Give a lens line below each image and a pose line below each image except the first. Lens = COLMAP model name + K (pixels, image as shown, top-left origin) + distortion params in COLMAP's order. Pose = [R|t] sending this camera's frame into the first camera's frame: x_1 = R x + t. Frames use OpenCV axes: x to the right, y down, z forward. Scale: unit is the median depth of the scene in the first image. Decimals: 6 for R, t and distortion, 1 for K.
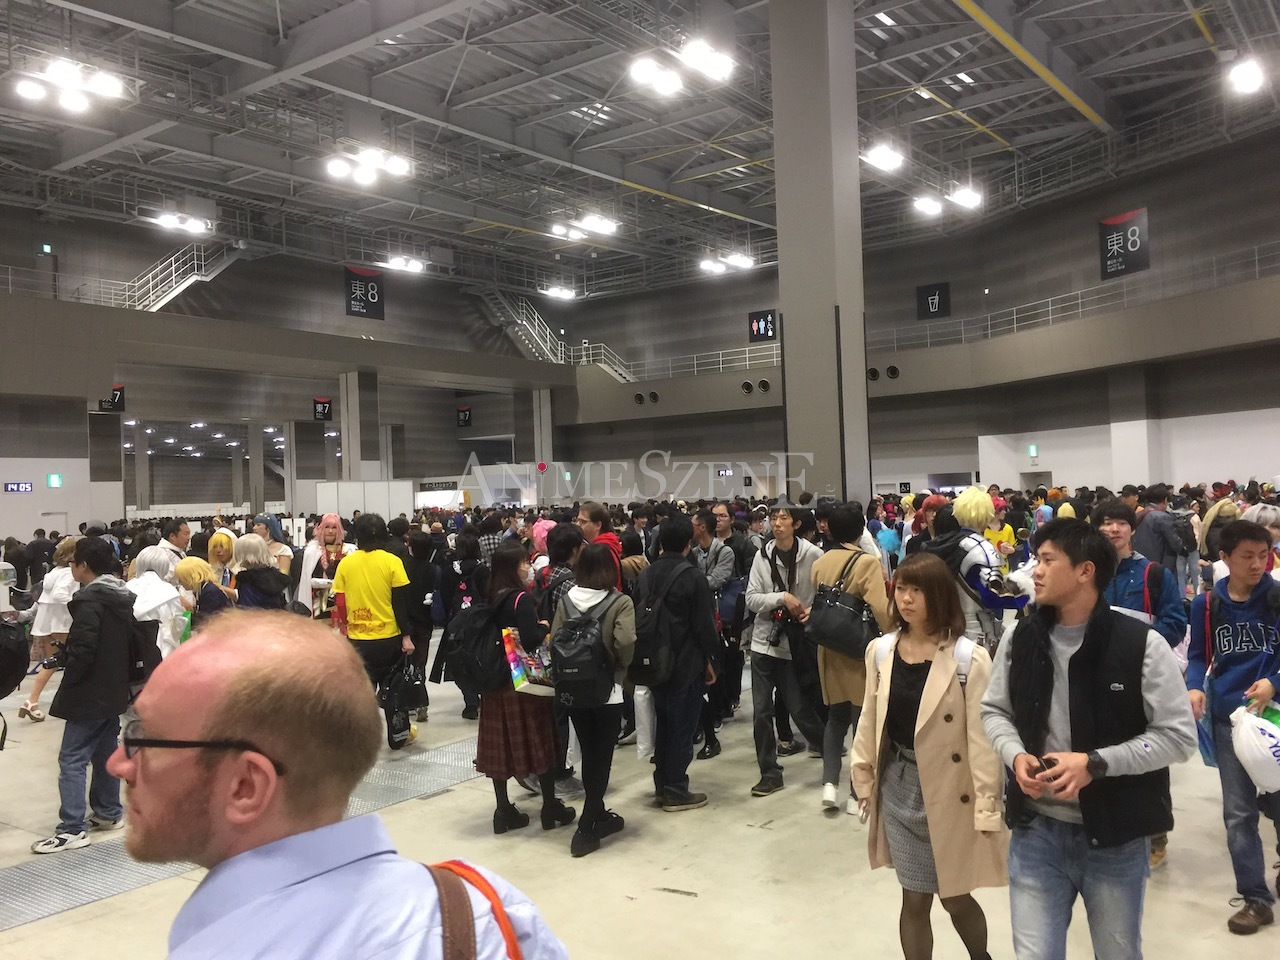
lens RADIAL K [[1067.1, 0, 640.0], [0, 1067.1, 480.0], [0, 0, 1]] dist [0.061874, -0.095523]
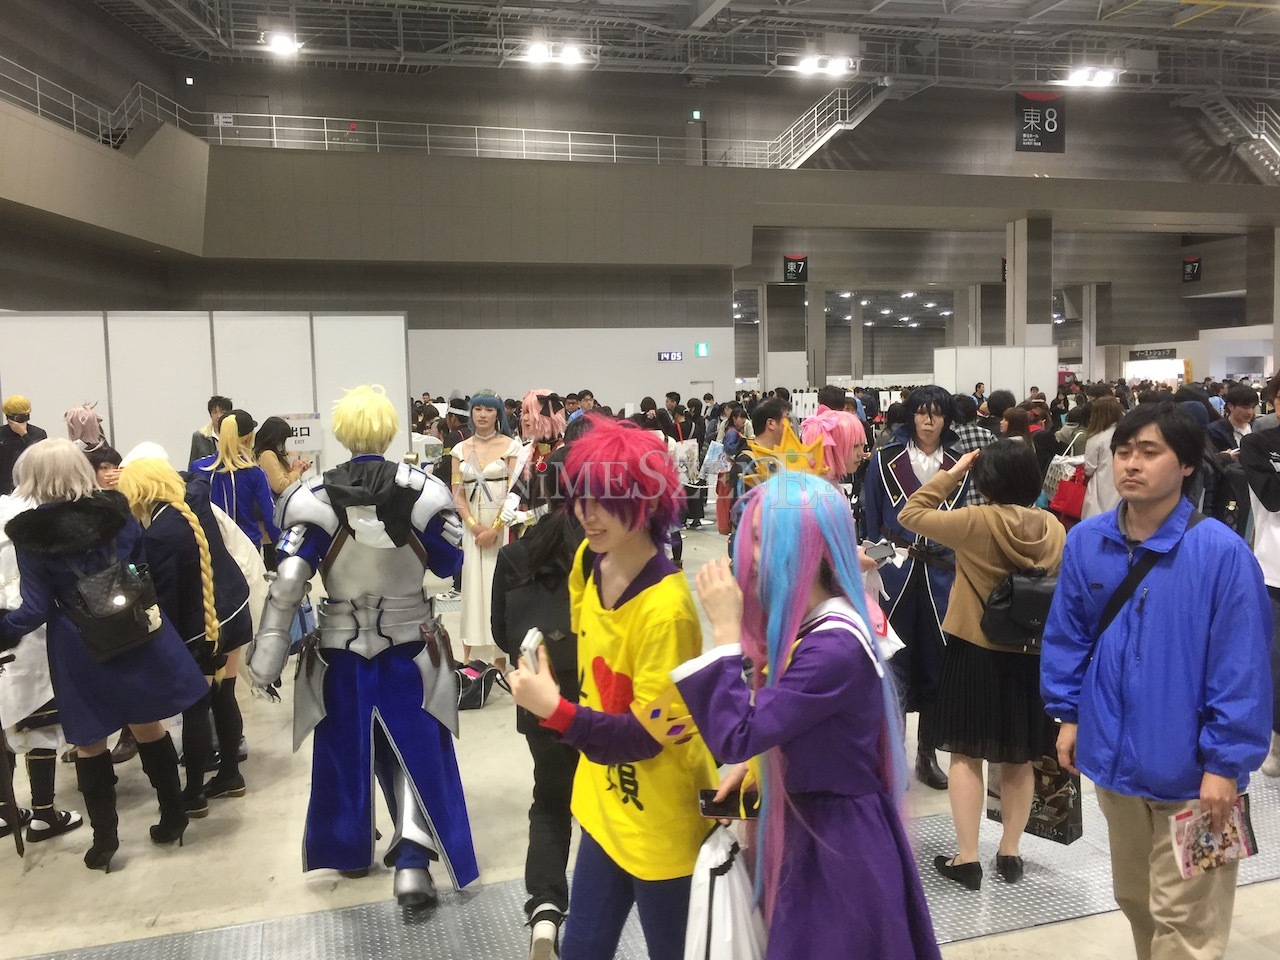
lens RADIAL K [[1067.1, 0, 640.0], [0, 1067.1, 480.0], [0, 0, 1]] dist [0.061874, -0.095523]
pose [[0.790587, 0.067466, -0.608622, 0.027643], [0.006087, 0.992997, 0.117980, 0.002511], [0.612320, -0.096978, 0.784640, 0.119362]]
